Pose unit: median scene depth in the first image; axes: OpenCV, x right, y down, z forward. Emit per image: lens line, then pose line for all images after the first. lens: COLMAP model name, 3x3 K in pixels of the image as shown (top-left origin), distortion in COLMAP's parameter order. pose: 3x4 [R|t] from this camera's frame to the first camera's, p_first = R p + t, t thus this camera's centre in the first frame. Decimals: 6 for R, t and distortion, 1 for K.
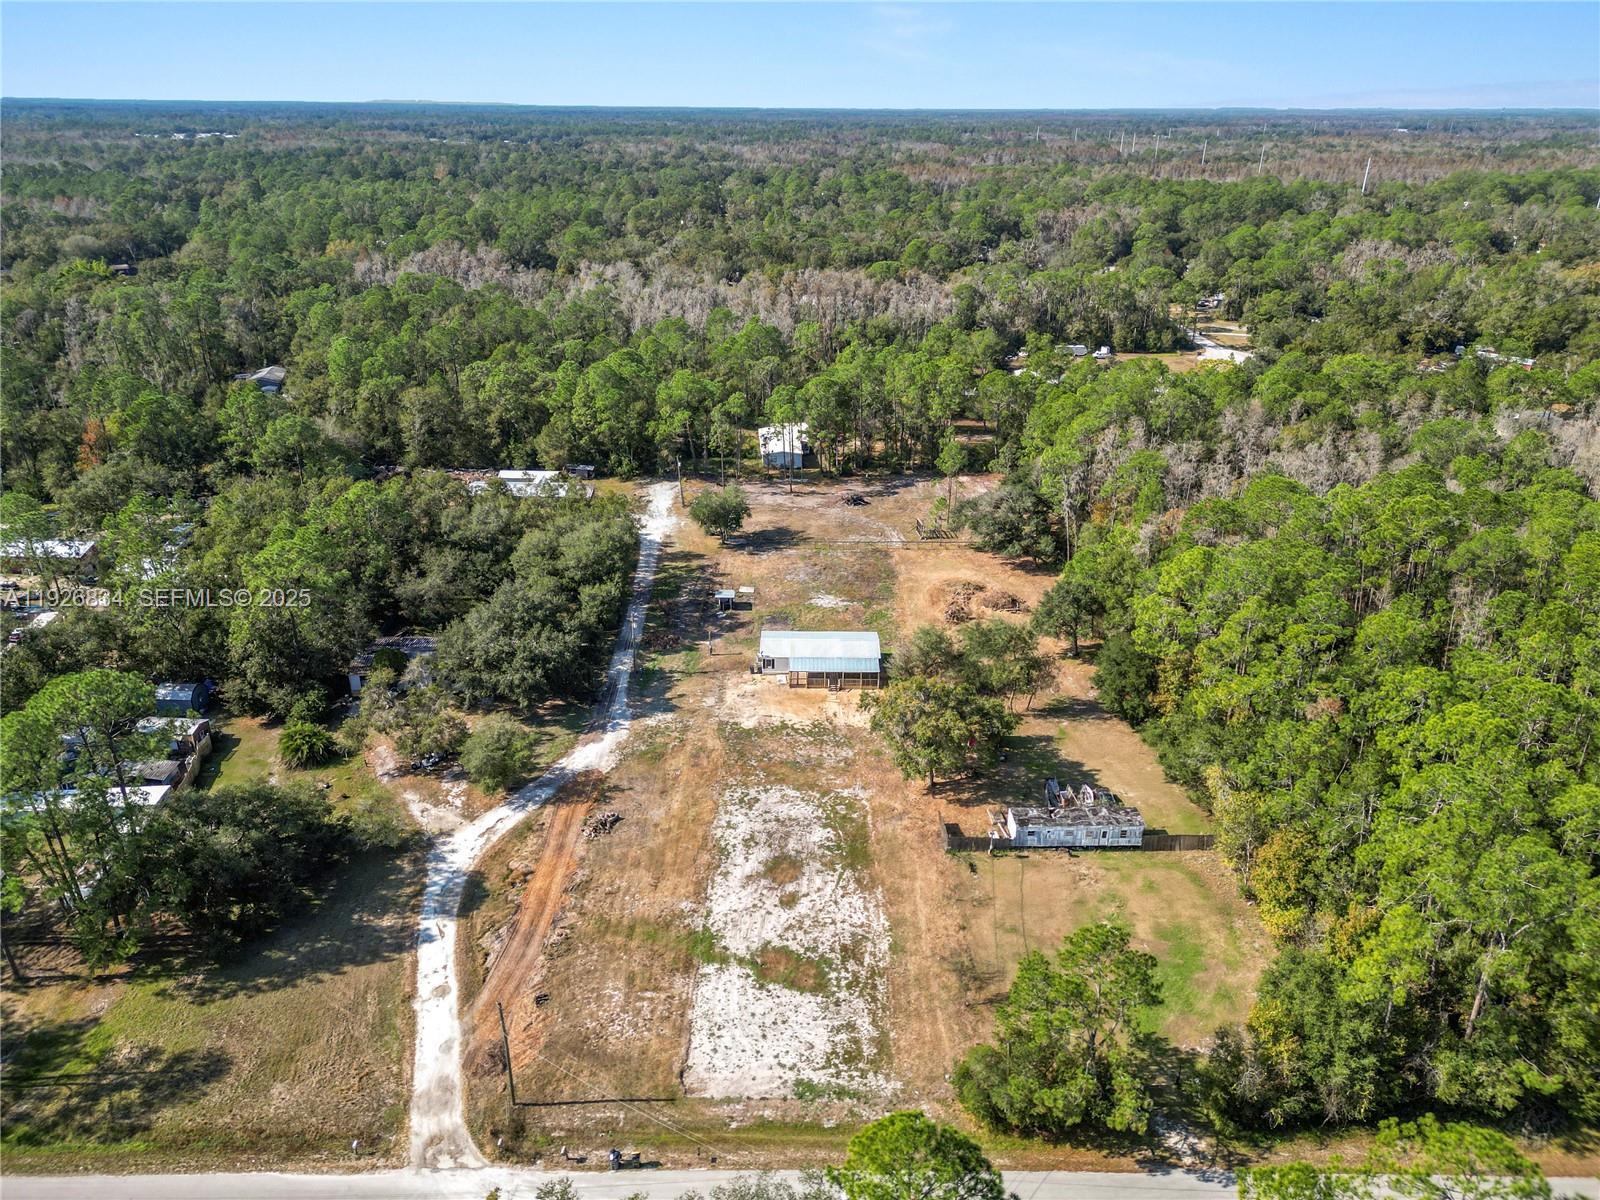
lens RADIAL K [[1130.0, 0, 792.5], [0, 1130.0, 608.2], [0, 0, 1]] dist [0.073544, -0.048722]
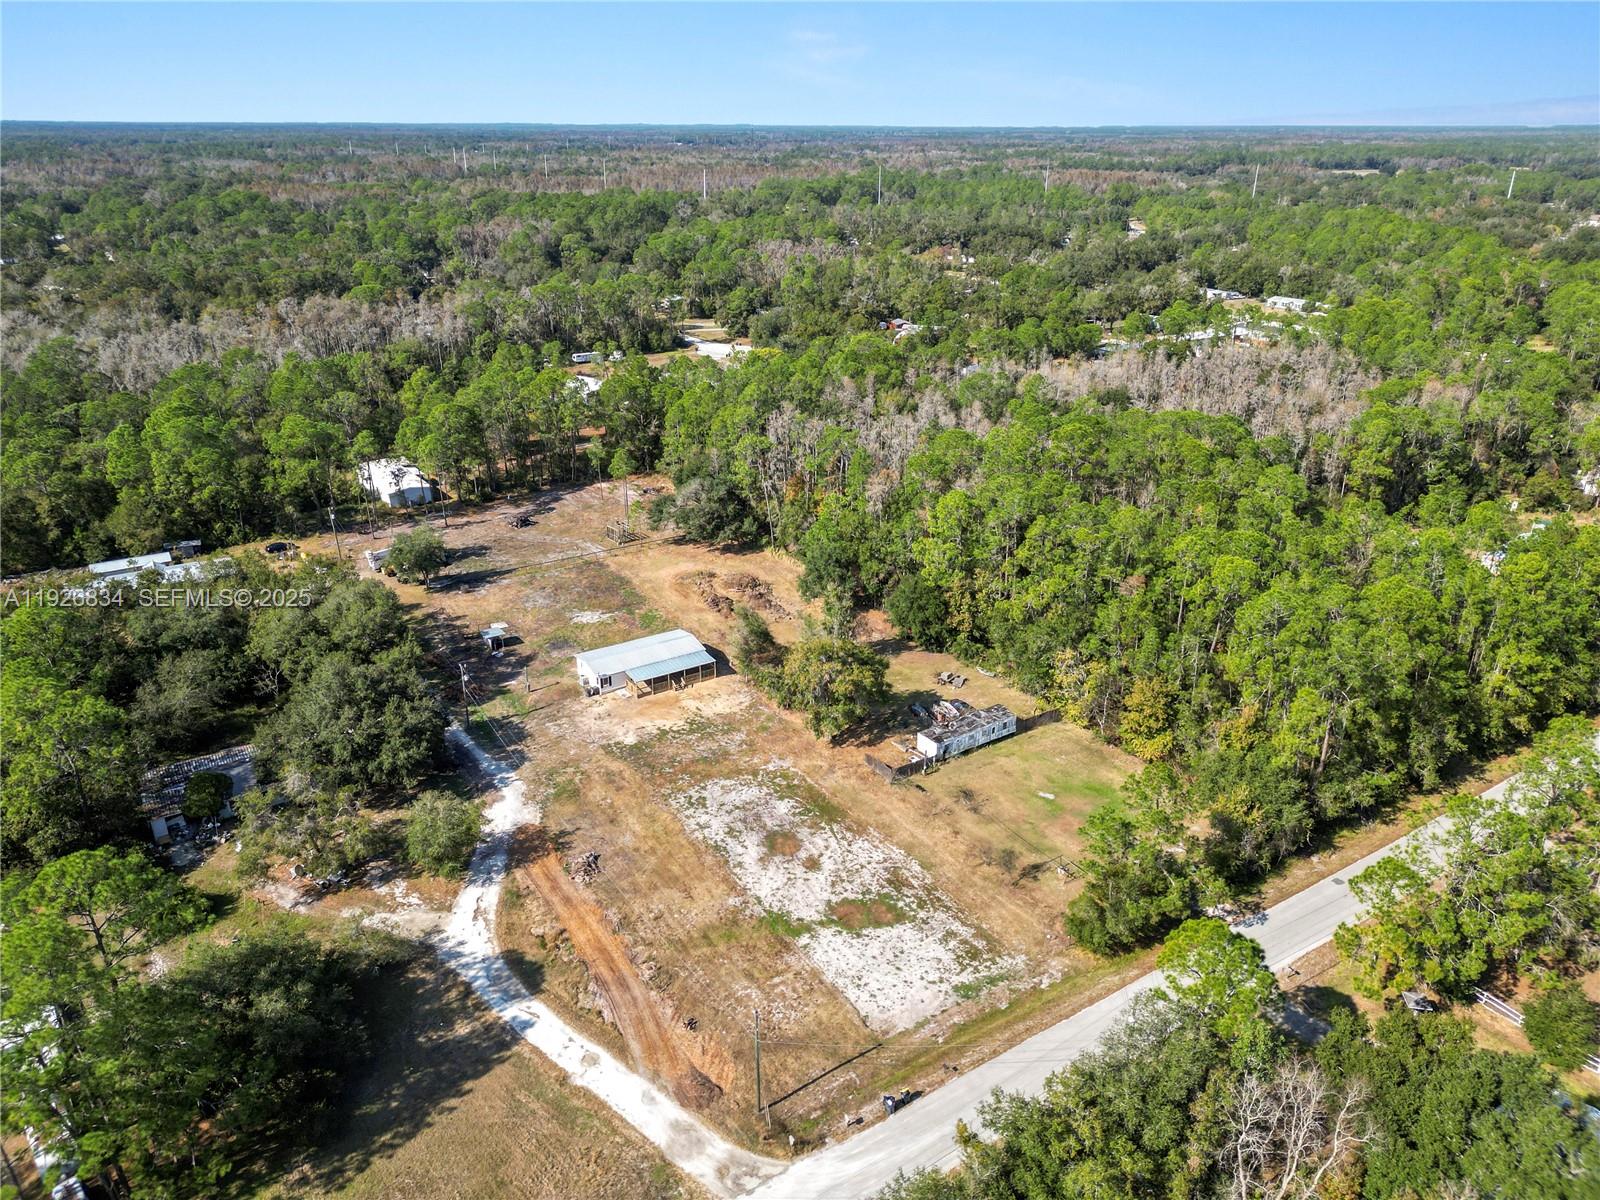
lens RADIAL K [[1130.0, 0, 798.1], [0, 1130.0, 593.8], [0, 0, 1]] dist [0.073544, -0.048722]
pose [[0.841284, -0.213154, 0.496796, -0.521854], [0.223480, 0.973911, 0.039419, -0.041151], [-0.492237, 0.077862, 0.866972, 0.052222]]
